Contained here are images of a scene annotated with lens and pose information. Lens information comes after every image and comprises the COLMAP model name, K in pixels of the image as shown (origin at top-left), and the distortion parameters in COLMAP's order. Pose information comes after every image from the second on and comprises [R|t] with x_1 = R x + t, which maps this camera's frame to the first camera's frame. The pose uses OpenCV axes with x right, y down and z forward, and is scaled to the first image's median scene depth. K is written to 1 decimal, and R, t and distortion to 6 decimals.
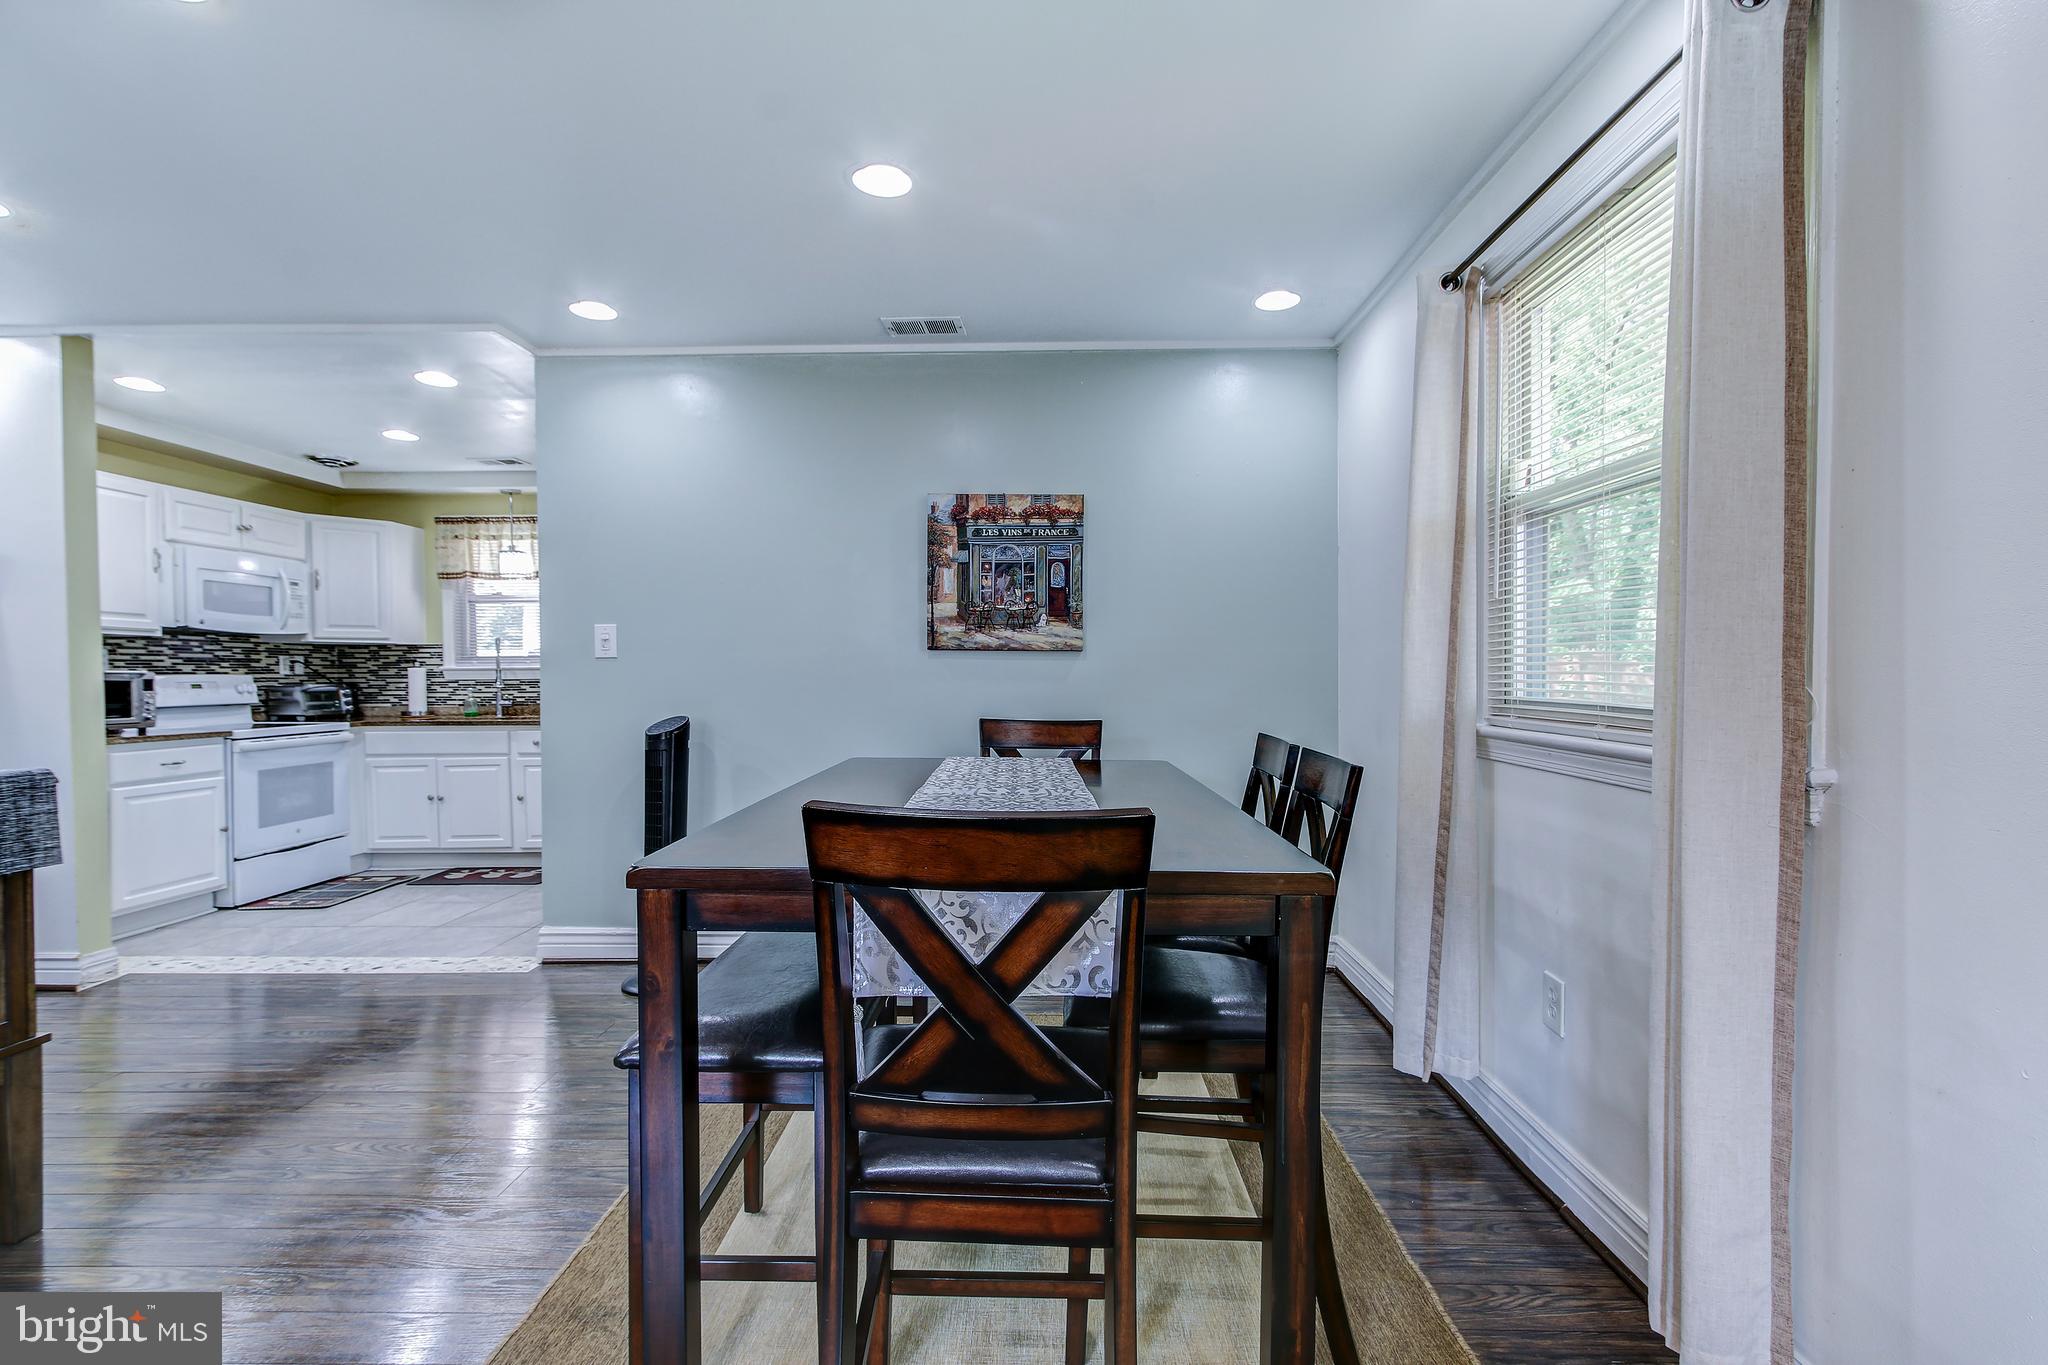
lens RADIAL K [[928.6, 0, 1029.1], [0, 928.6, 687.4], [0, 0, 1]] dist [-0.010293, 0.005823]
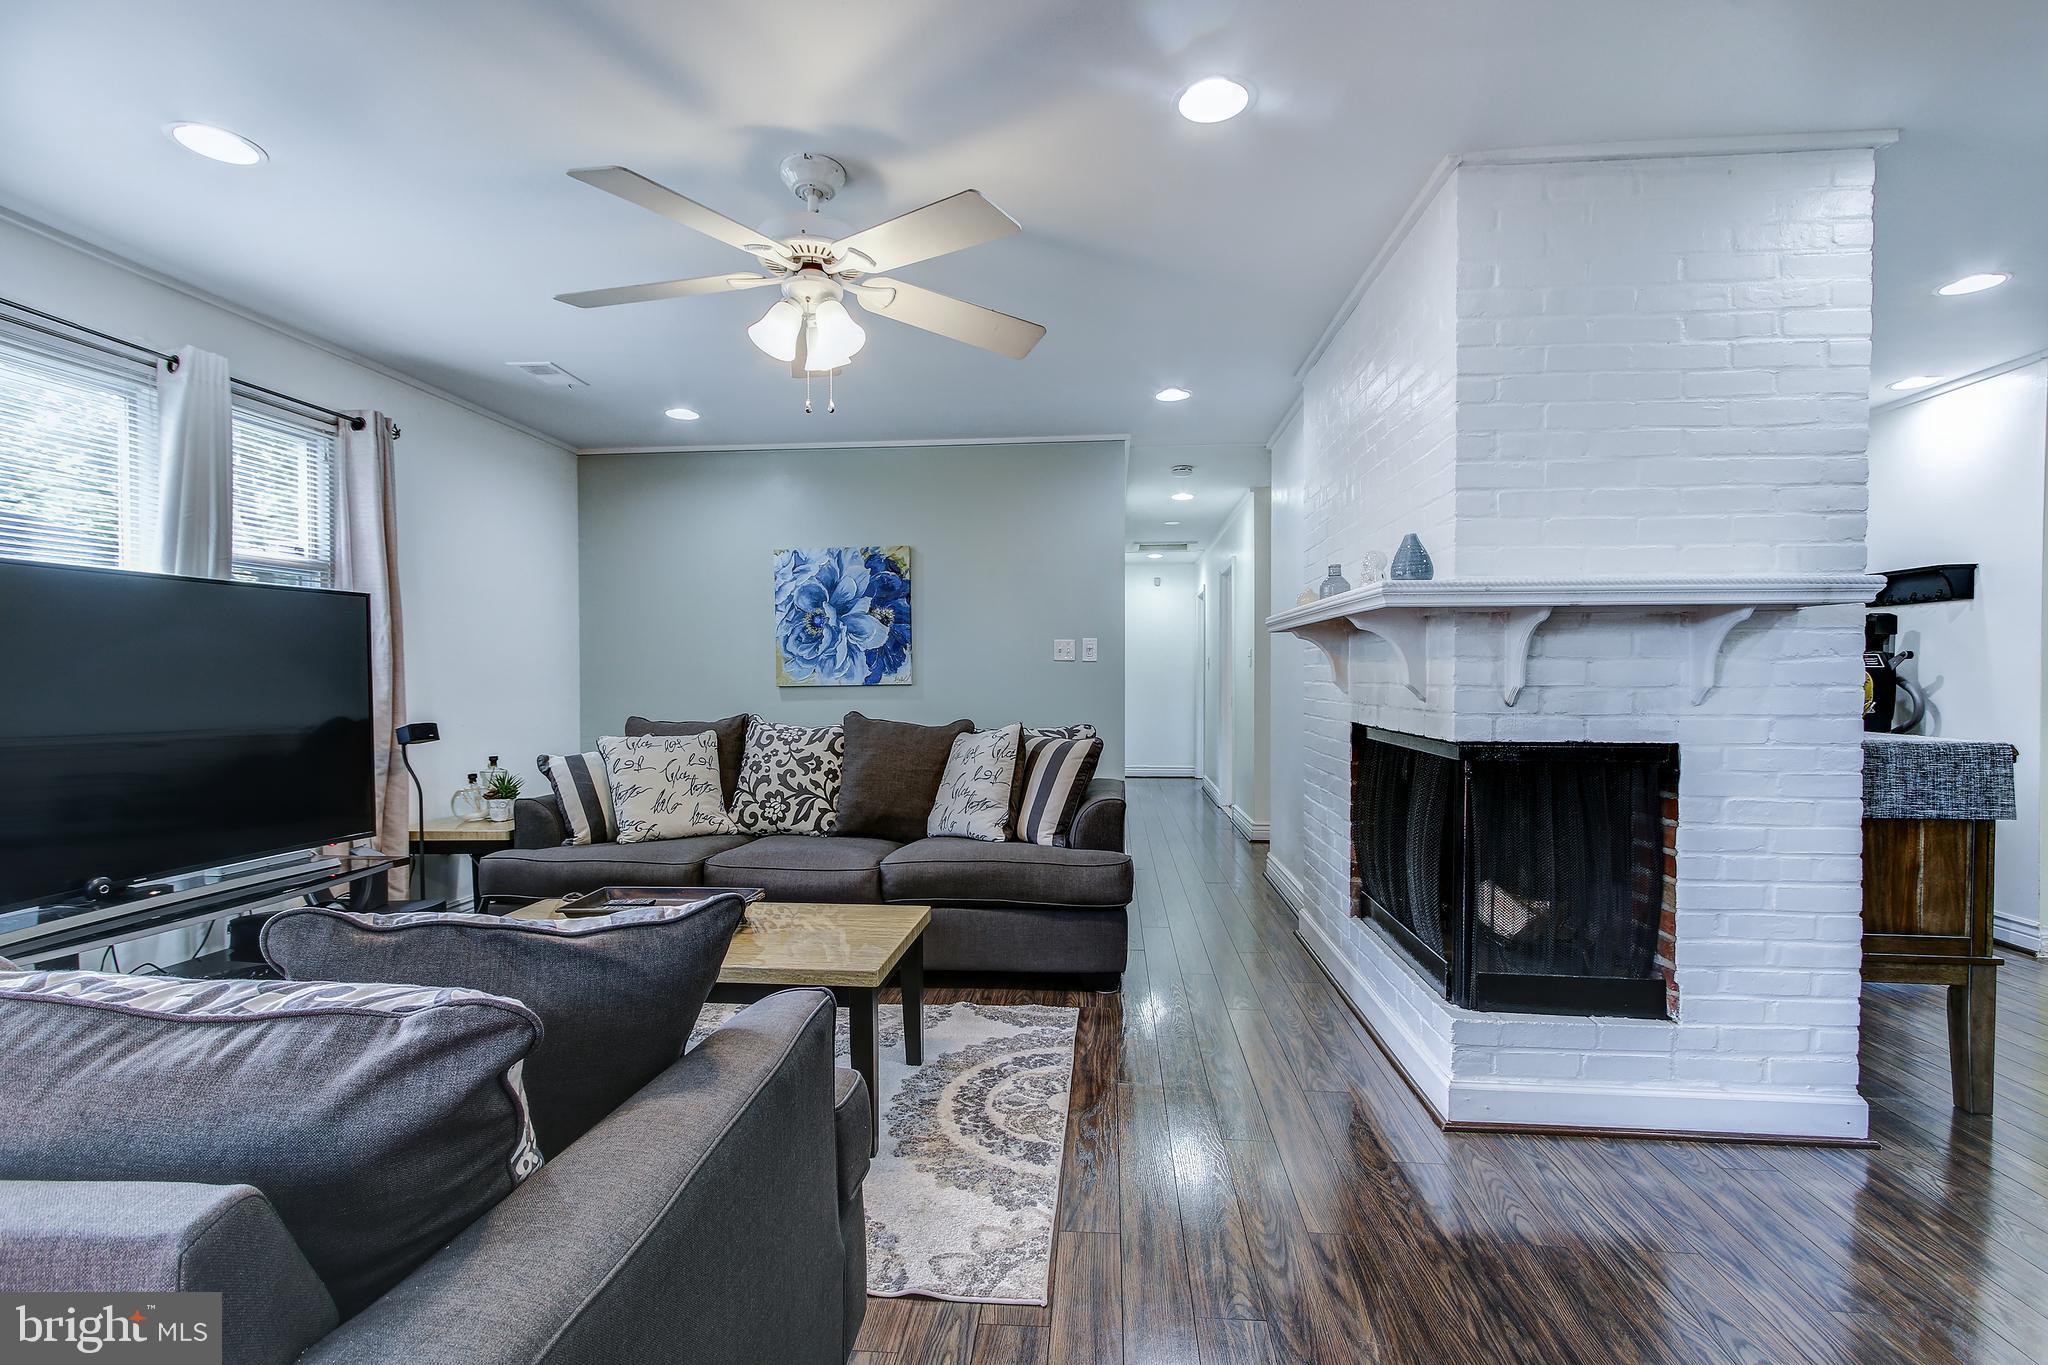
lens RADIAL K [[940.9, 0, 1022.2], [0, 940.9, 689.0], [0, 0, 1]] dist [-0.013430, 0.008918]
pose [[-0.060348, 0.020814, -0.997960, 0.102181], [-0.015386, 0.999644, 0.021779, 0.004292], [0.998059, 0.016669, -0.060006, -0.092704]]
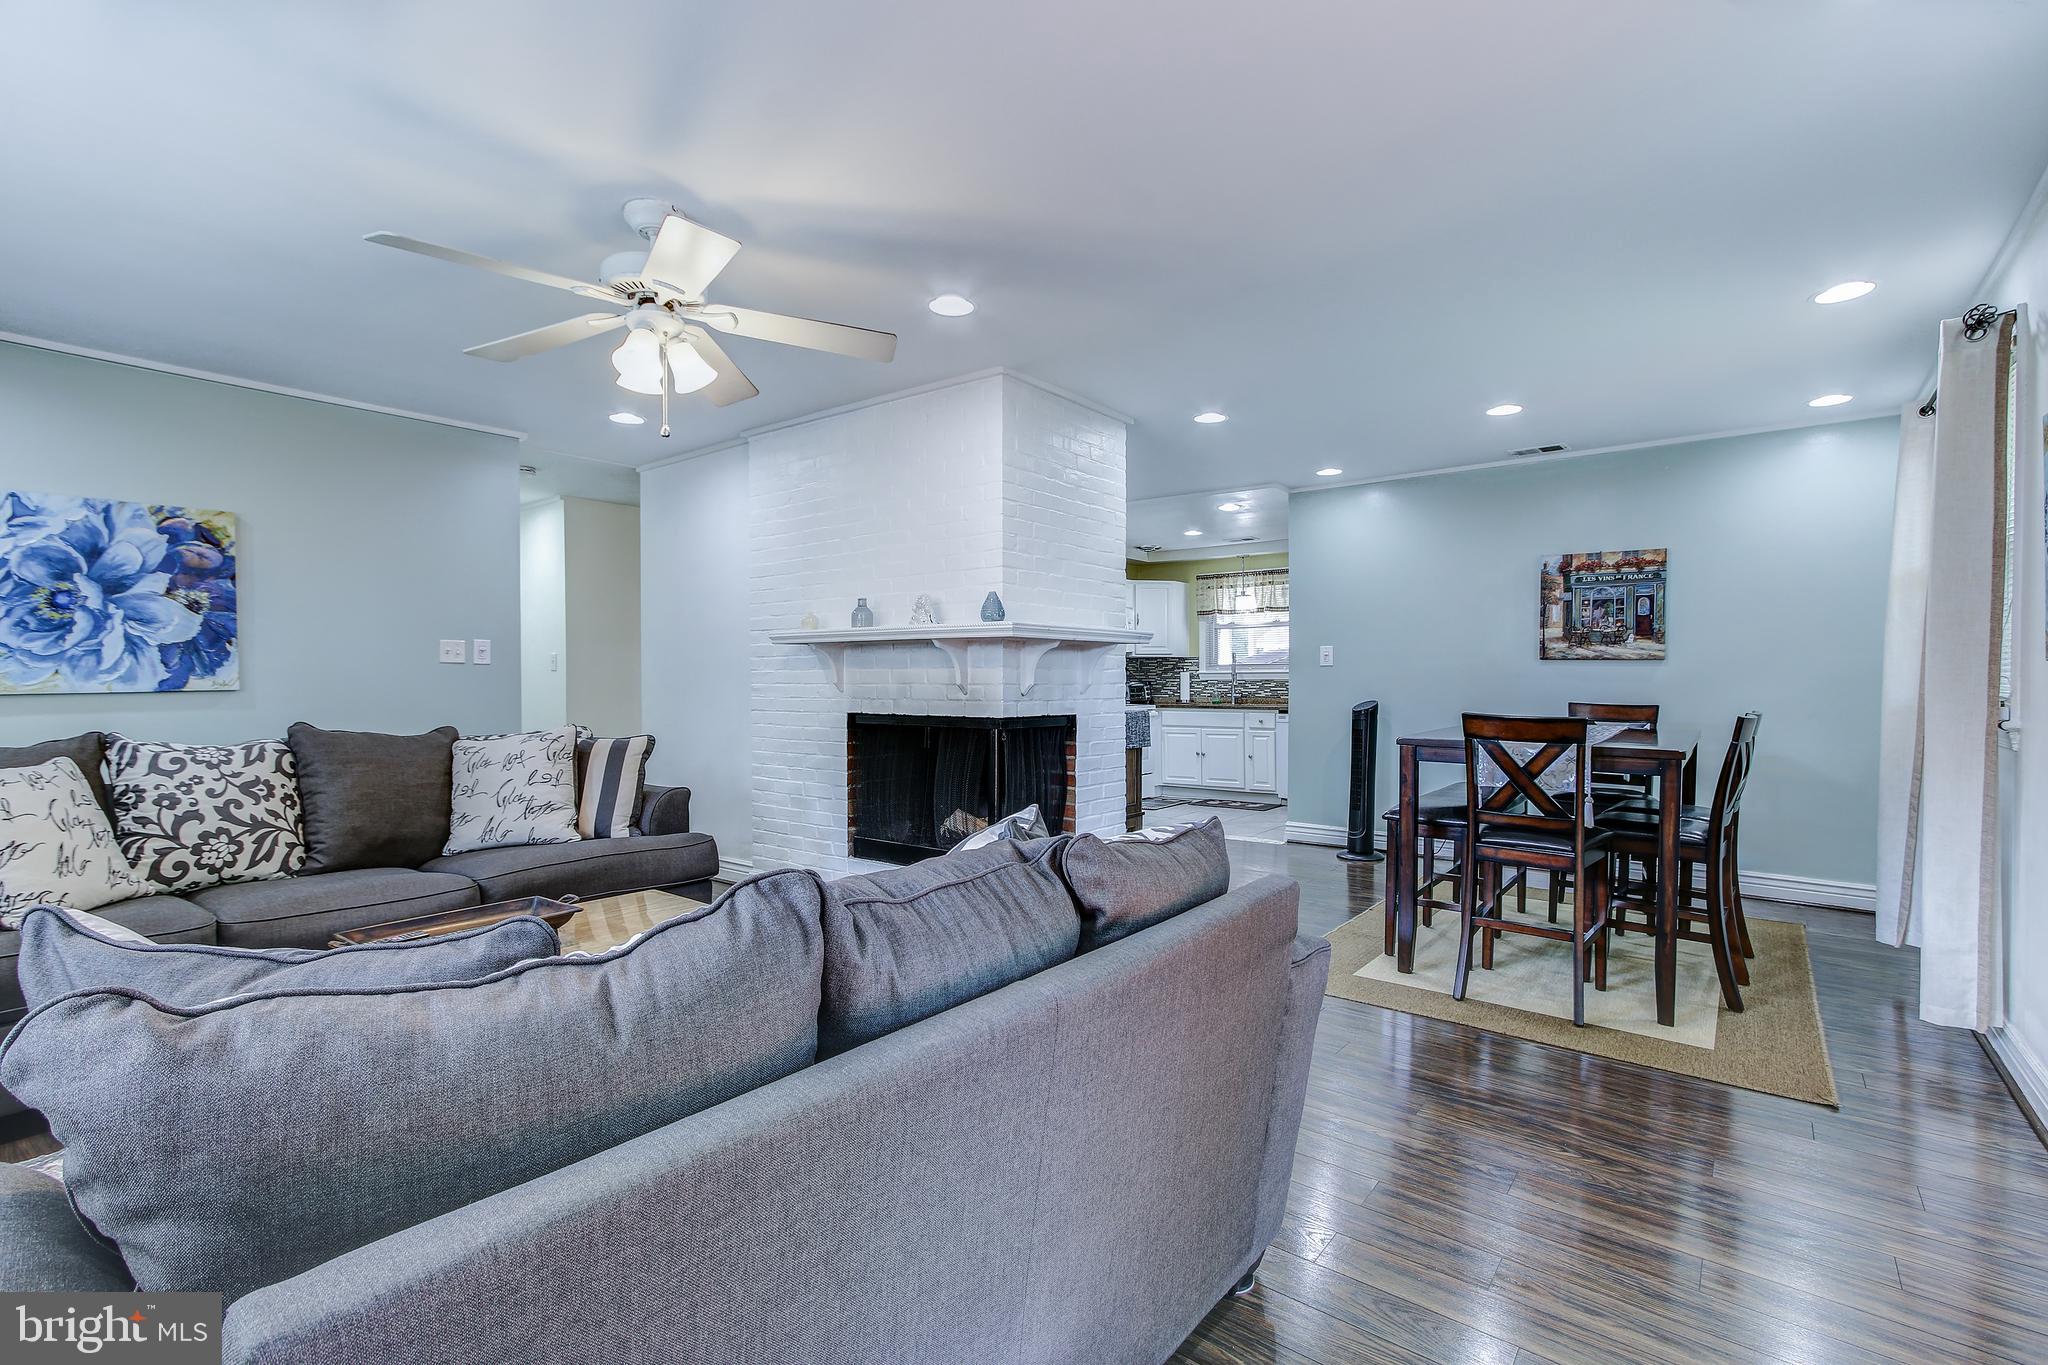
lens RADIAL K [[926.0, 0, 1040.5], [0, 926.0, 687.6], [0, 0, 1]] dist [0.003977, 0.001281]
pose [[0.801226, 0.010294, -0.598274, 0.108444], [-0.013803, 0.999904, -0.001281, 0.013481], [0.598203, 0.009284, 0.801291, -0.524673]]
